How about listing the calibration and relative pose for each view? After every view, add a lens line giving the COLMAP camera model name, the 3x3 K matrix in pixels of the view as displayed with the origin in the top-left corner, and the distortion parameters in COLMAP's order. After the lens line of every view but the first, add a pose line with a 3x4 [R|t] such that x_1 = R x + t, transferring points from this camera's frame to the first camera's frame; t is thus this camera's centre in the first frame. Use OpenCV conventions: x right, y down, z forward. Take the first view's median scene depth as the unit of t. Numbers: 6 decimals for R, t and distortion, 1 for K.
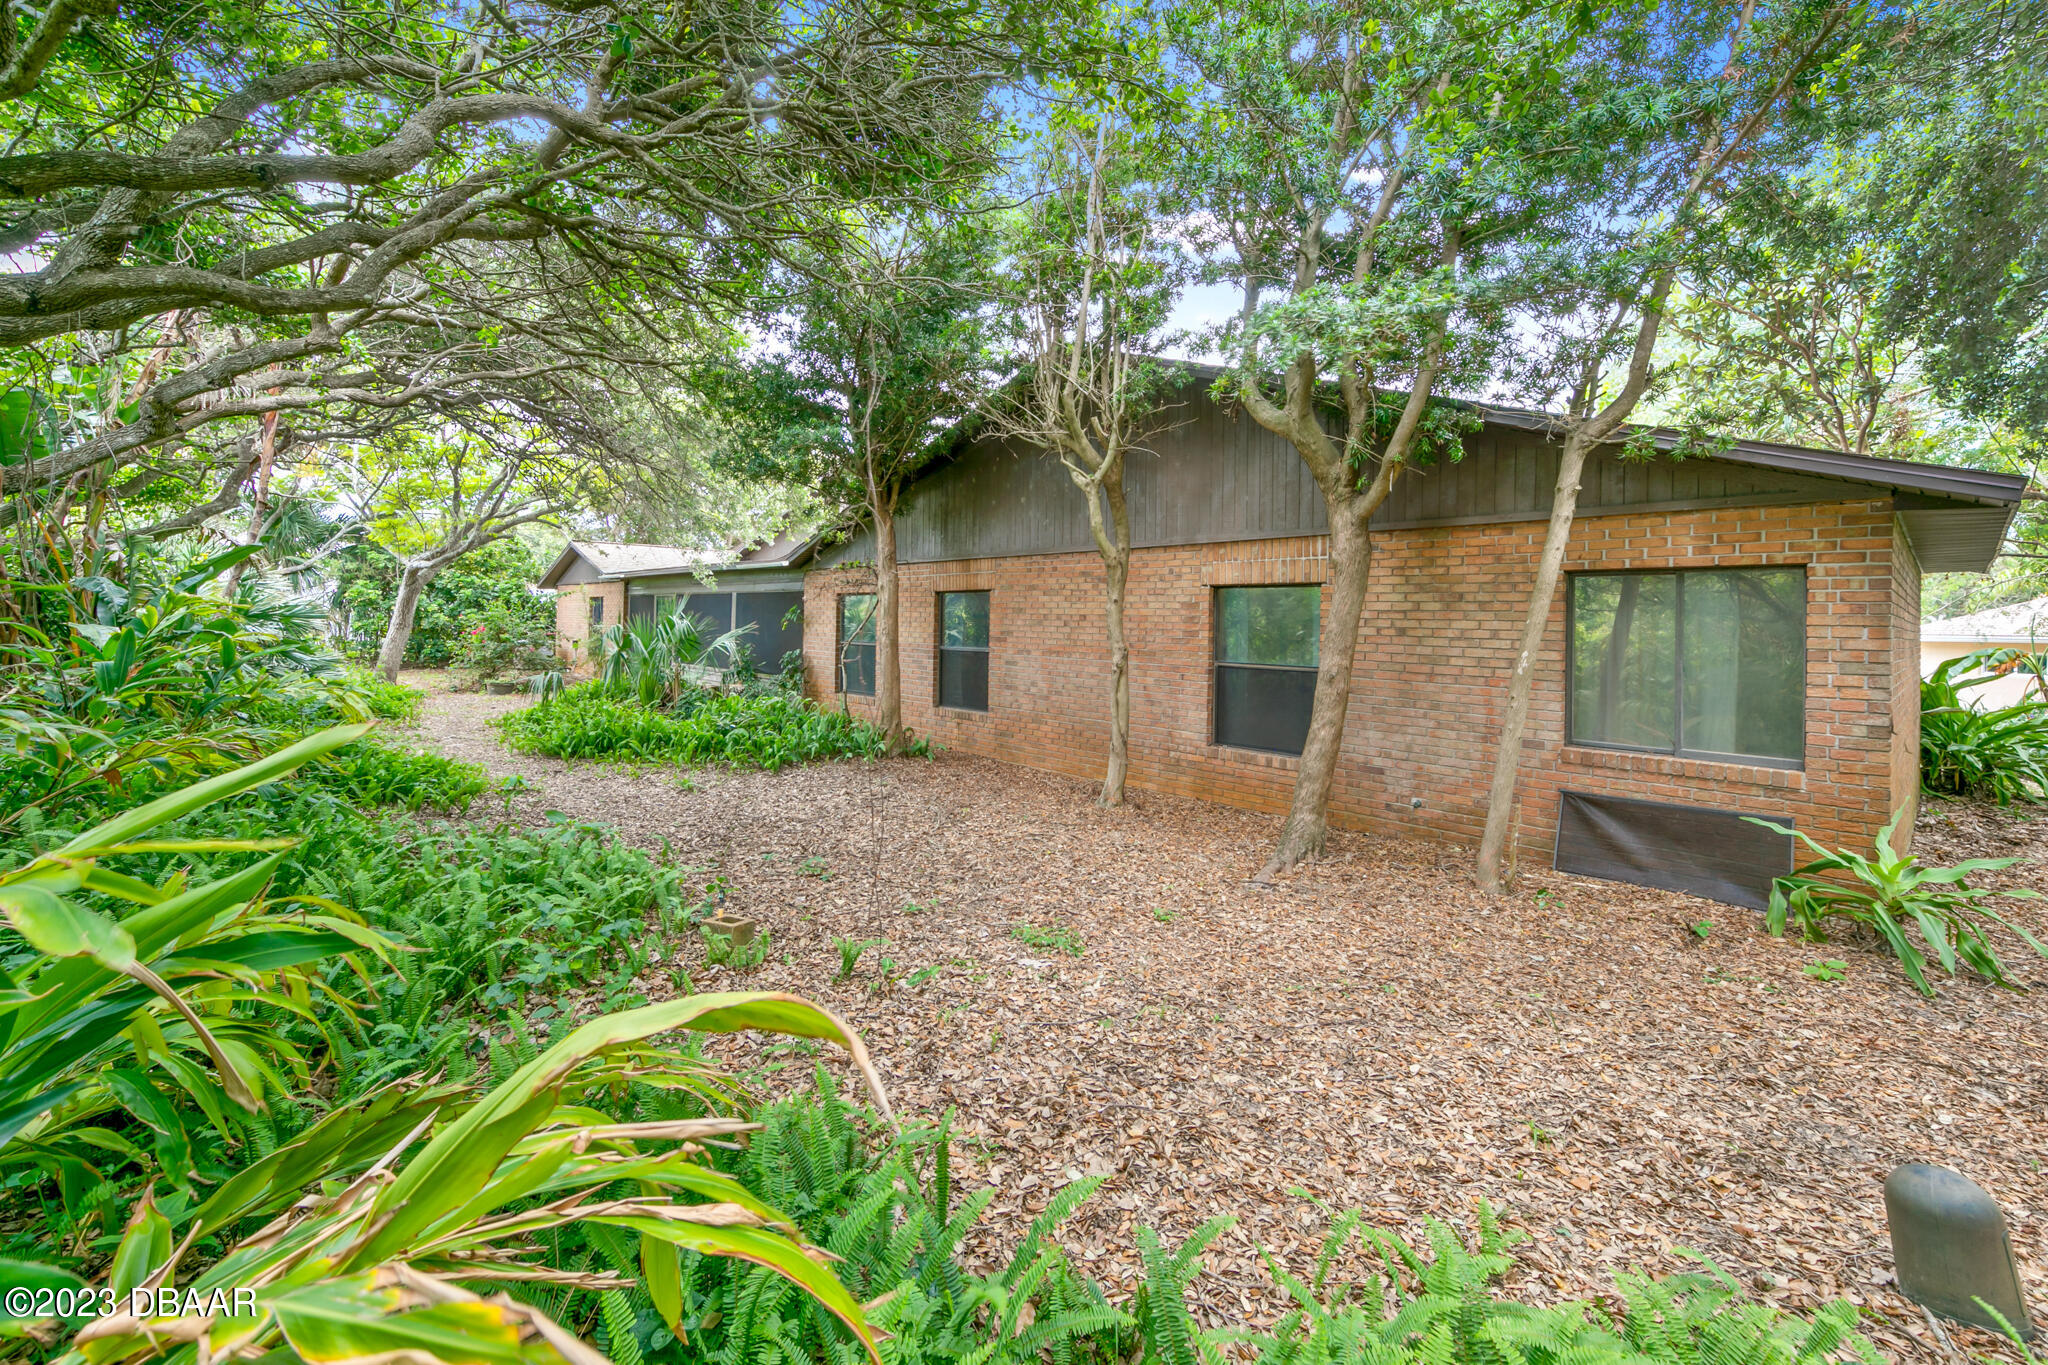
lens RADIAL K [[805.0, 0, 1024.7], [0, 805.0, 682.7], [0, 0, 1]] dist [0.004111, -0.000125]
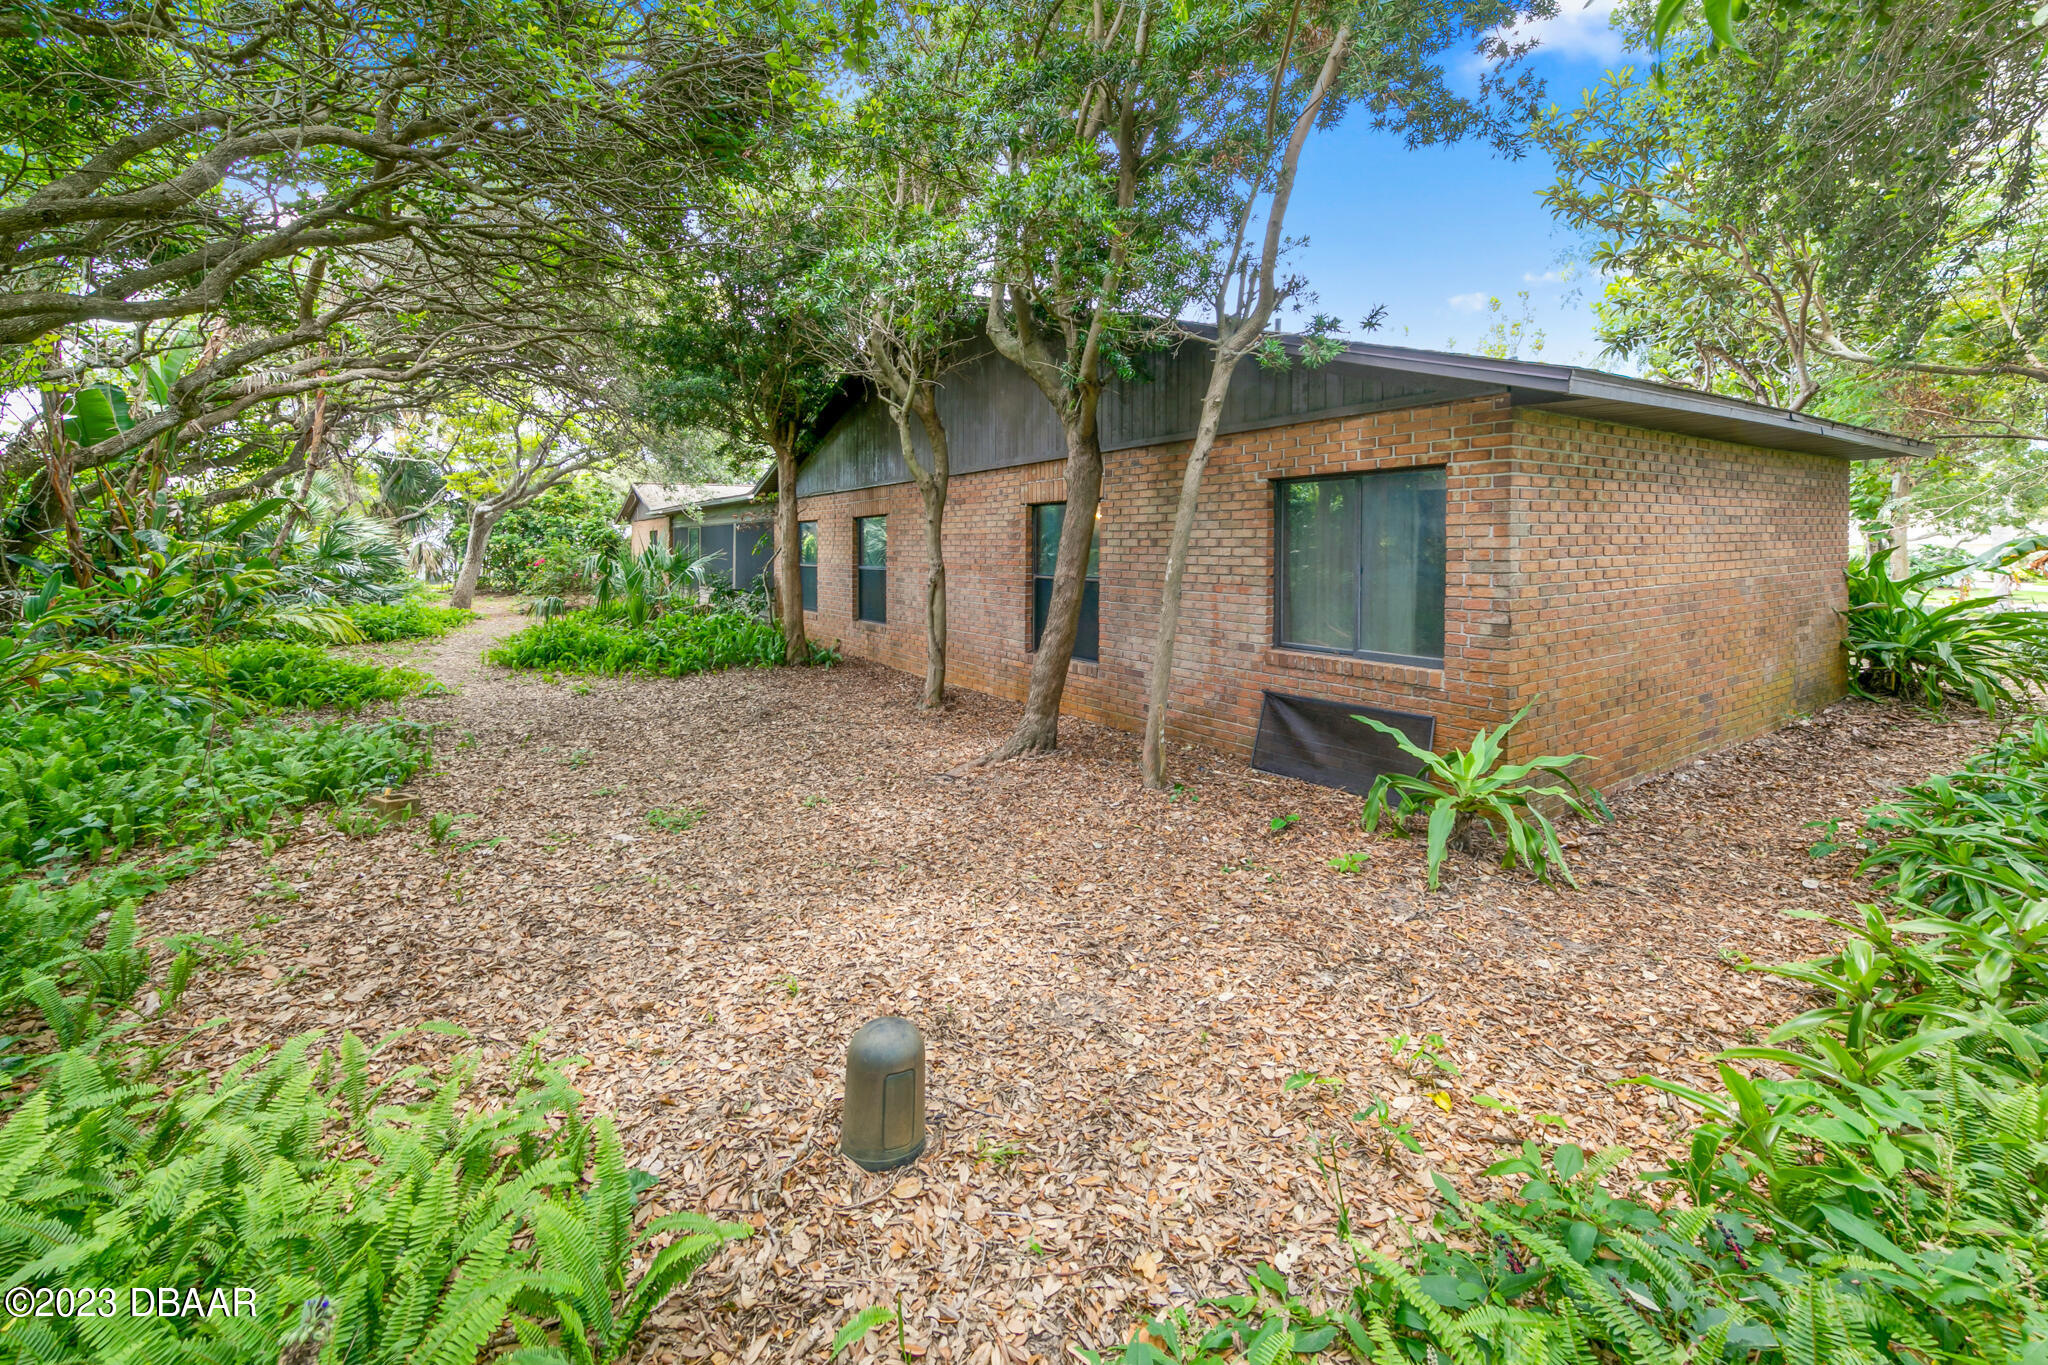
lens RADIAL K [[749.0, 0, 1072.0], [0, 749.0, 617.8], [0, 0, 1]] dist [0.001838, -0.000161]
pose [[0.990599, -0.016734, -0.135774, 0.439318], [0.020459, 0.999450, 0.026090, 0.007217], [0.135263, -0.028623, 0.990396, 0.009184]]
